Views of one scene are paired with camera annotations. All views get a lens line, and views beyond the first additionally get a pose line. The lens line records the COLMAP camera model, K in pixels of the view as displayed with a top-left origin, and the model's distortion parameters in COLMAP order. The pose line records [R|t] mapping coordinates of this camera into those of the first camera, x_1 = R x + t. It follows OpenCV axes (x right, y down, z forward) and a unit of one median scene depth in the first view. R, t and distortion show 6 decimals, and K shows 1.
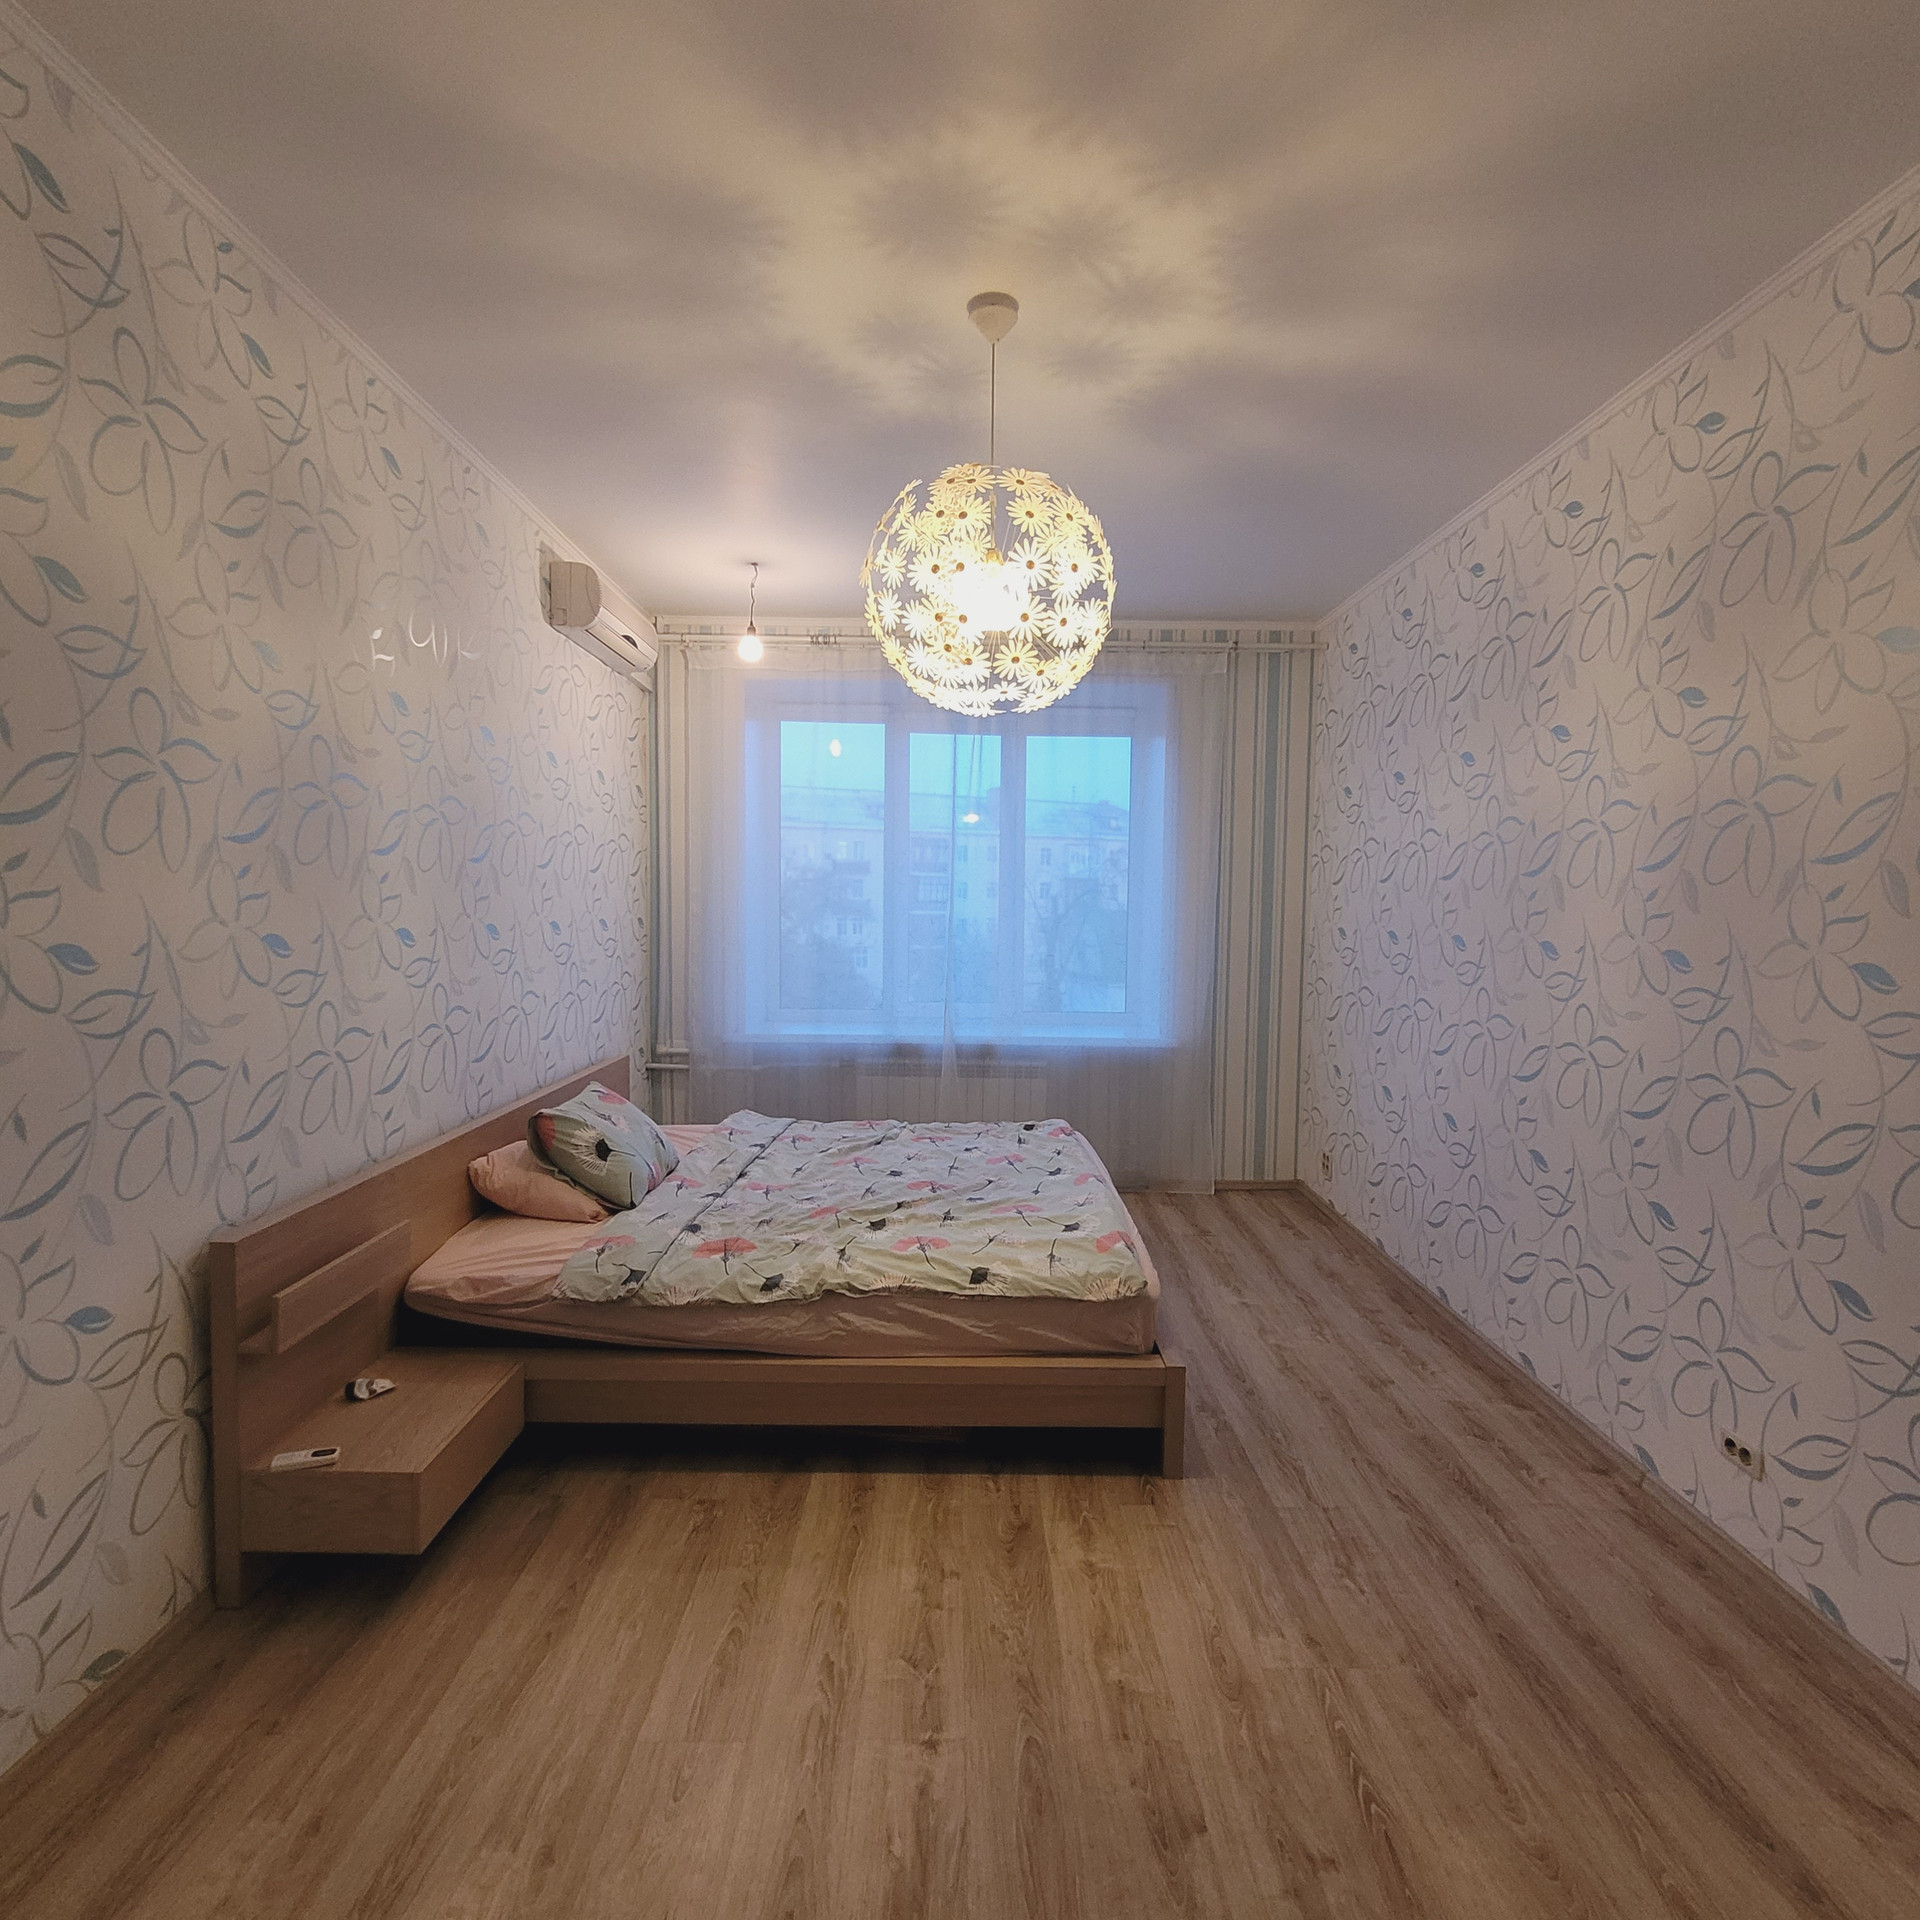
lens RADIAL K [[1006.1, 0, 971.6], [0, 1006.1, 970.1], [0, 0, 1]] dist [0.006881, -0.002434]
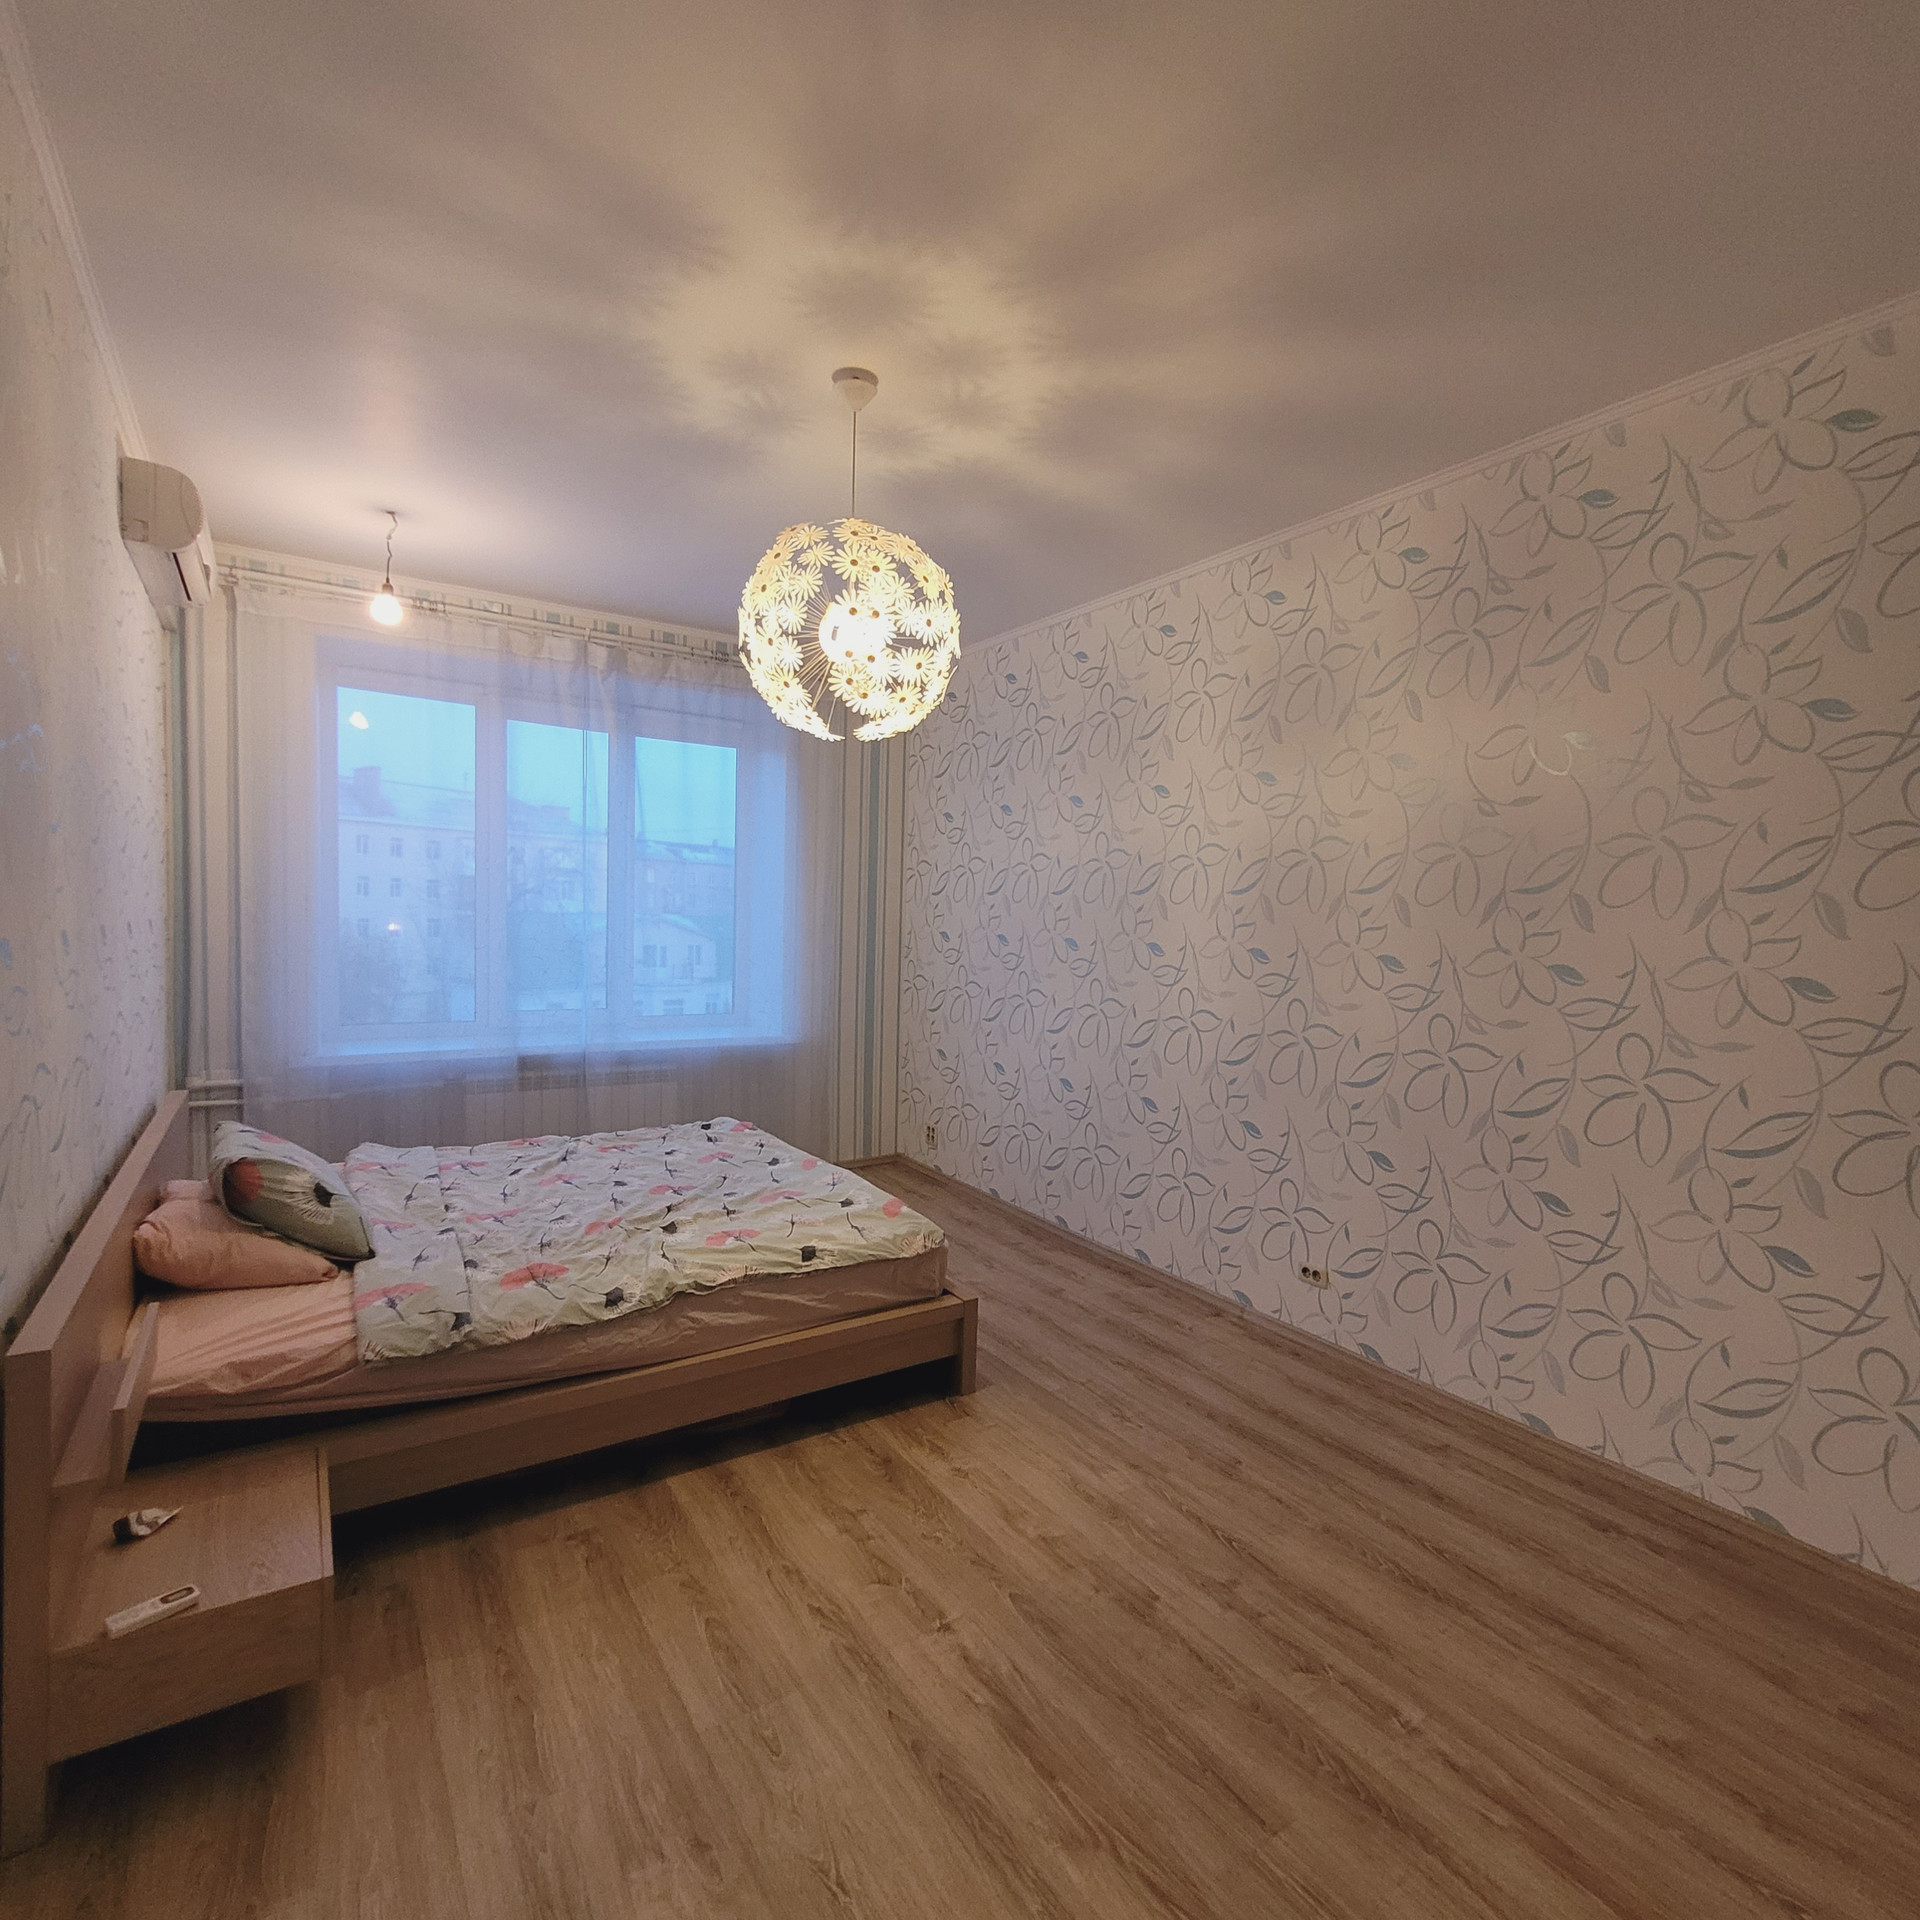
lens RADIAL K [[1006.1, 0, 971.6], [0, 1006.1, 970.1], [0, 0, 1]] dist [0.006881, -0.002434]
pose [[0.836818, -0.018363, 0.547173, -0.438947], [0.020002, 0.999796, 0.002963, -0.000611], [-0.547116, 0.008464, 0.837014, -0.003845]]
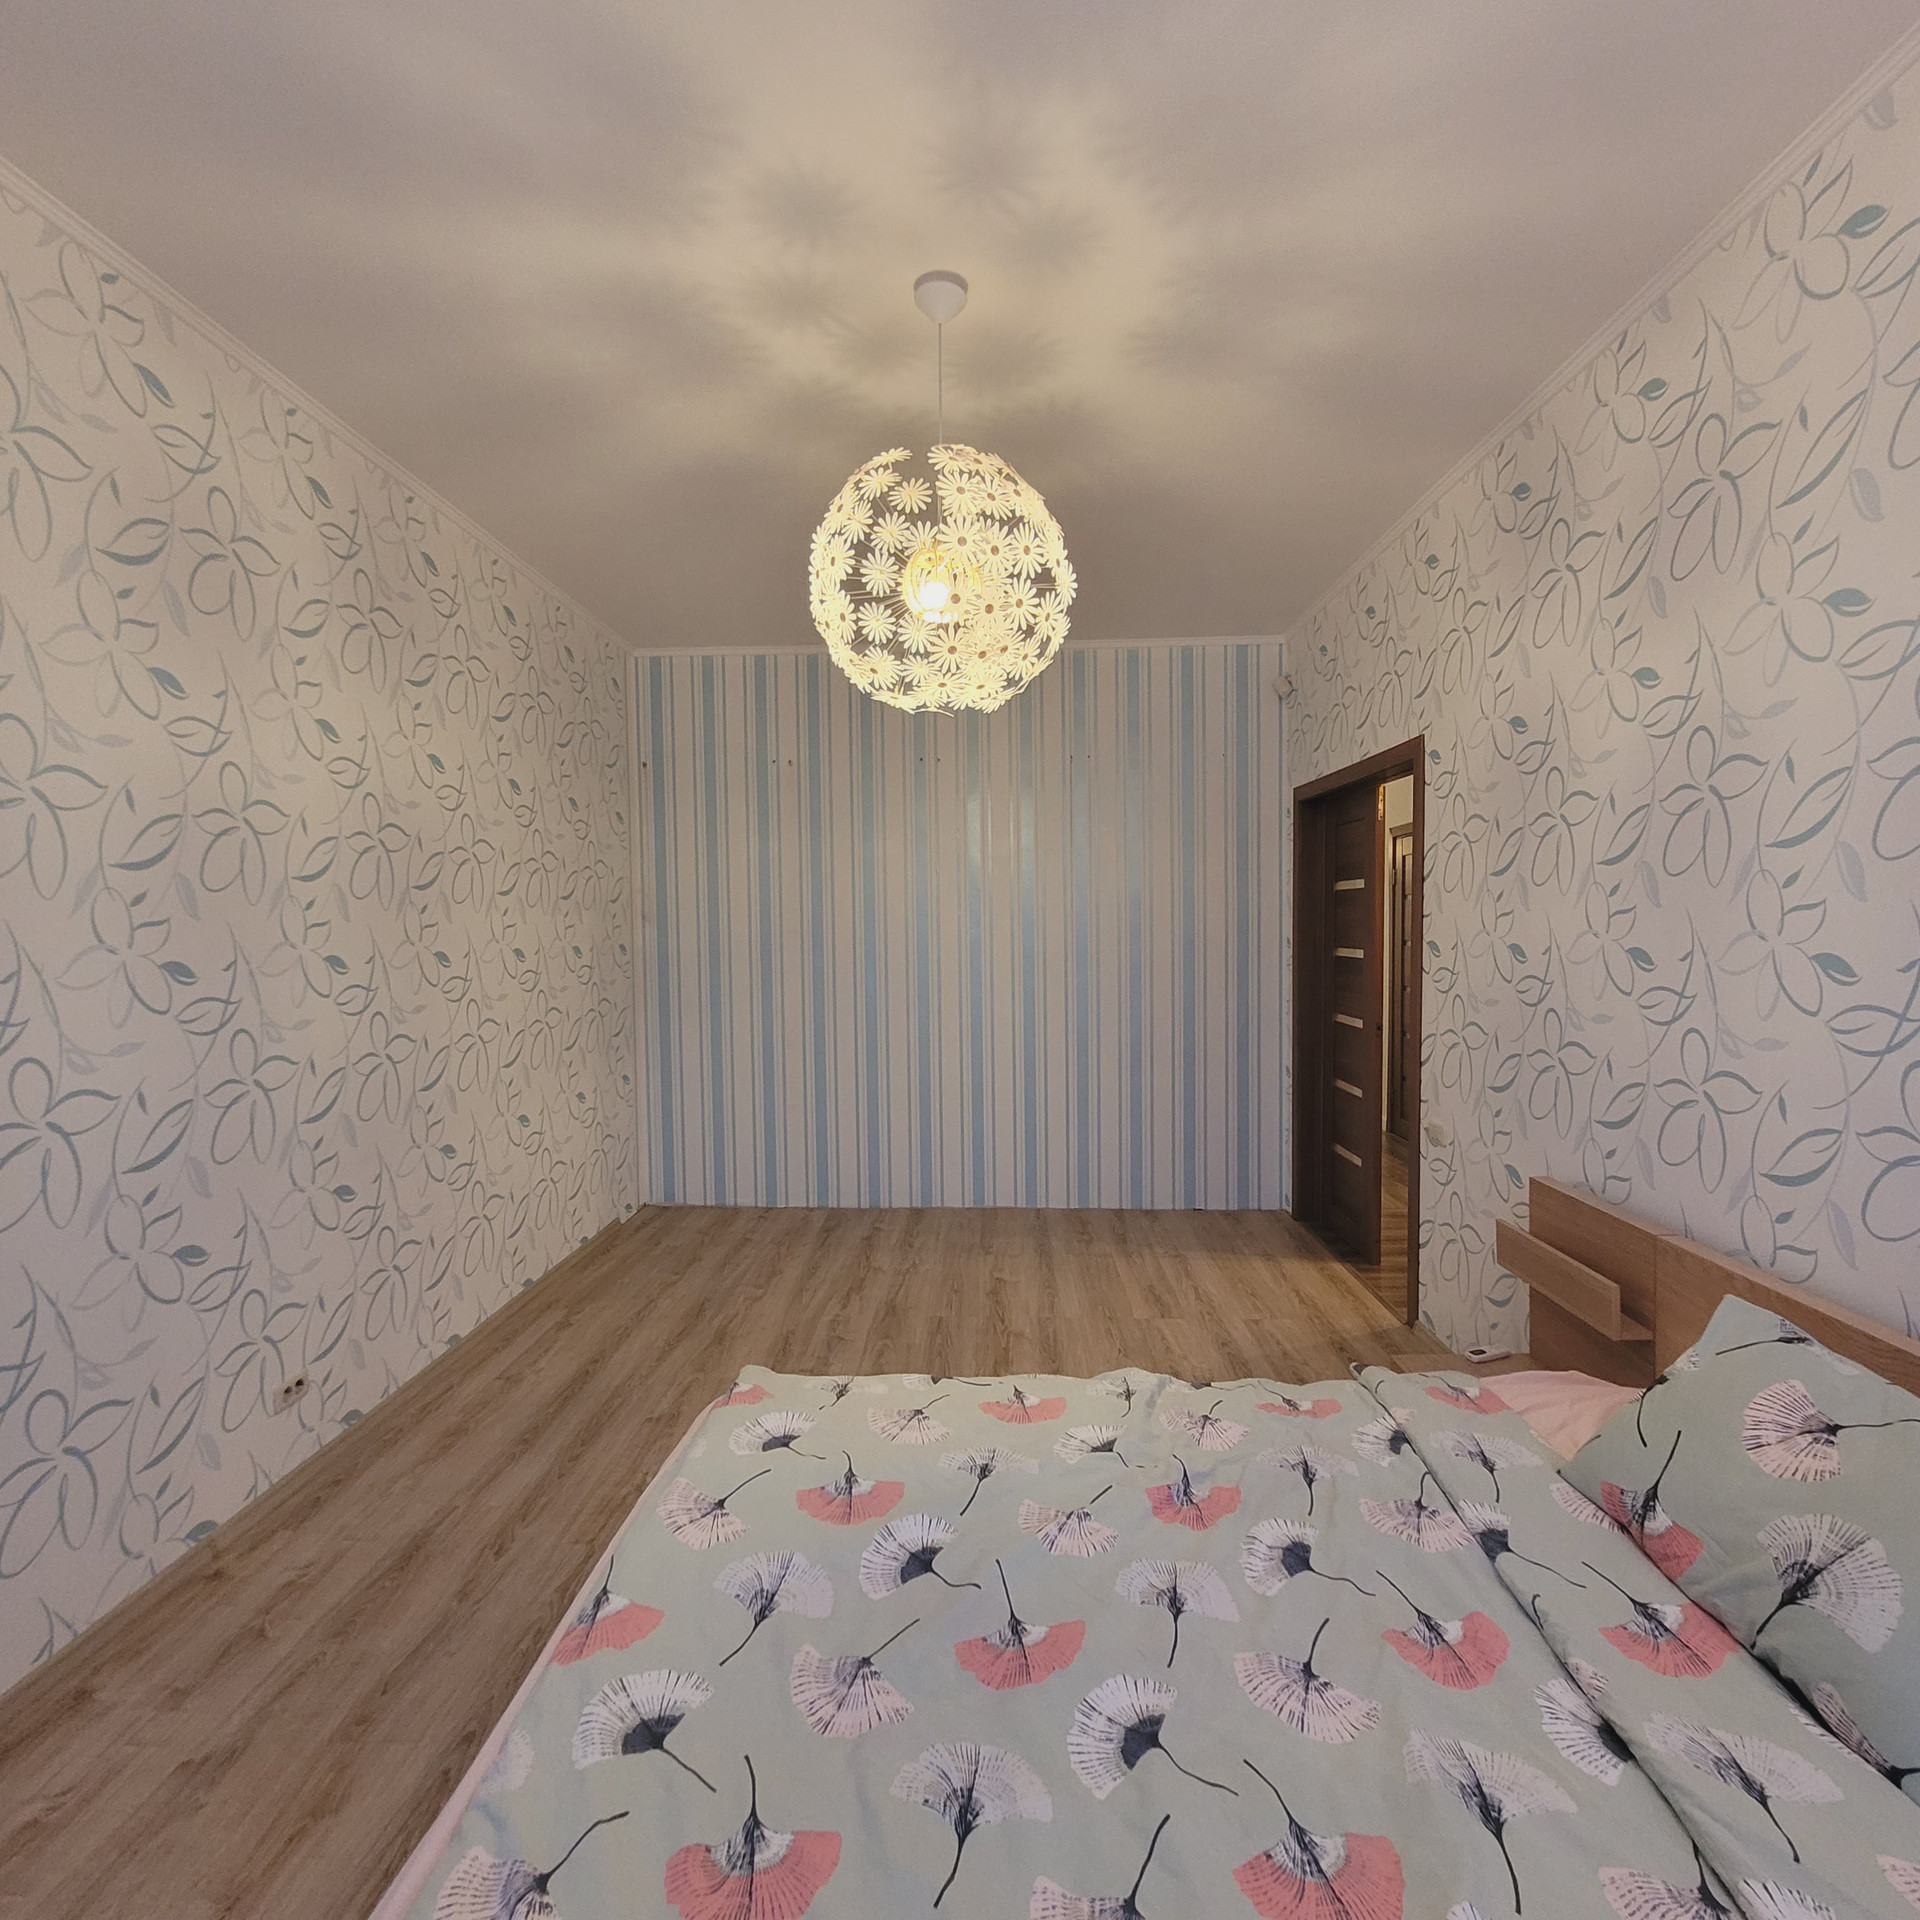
lens RADIAL K [[1006.1, 0, 971.6], [0, 1006.1, 970.1], [0, 0, 1]] dist [0.006881, -0.002434]
pose [[-0.999277, -0.006888, 0.037401, -0.042032], [-0.002662, 0.993718, 0.111881, -0.110004], [-0.037937, 0.111700, -0.993018, 1.788893]]
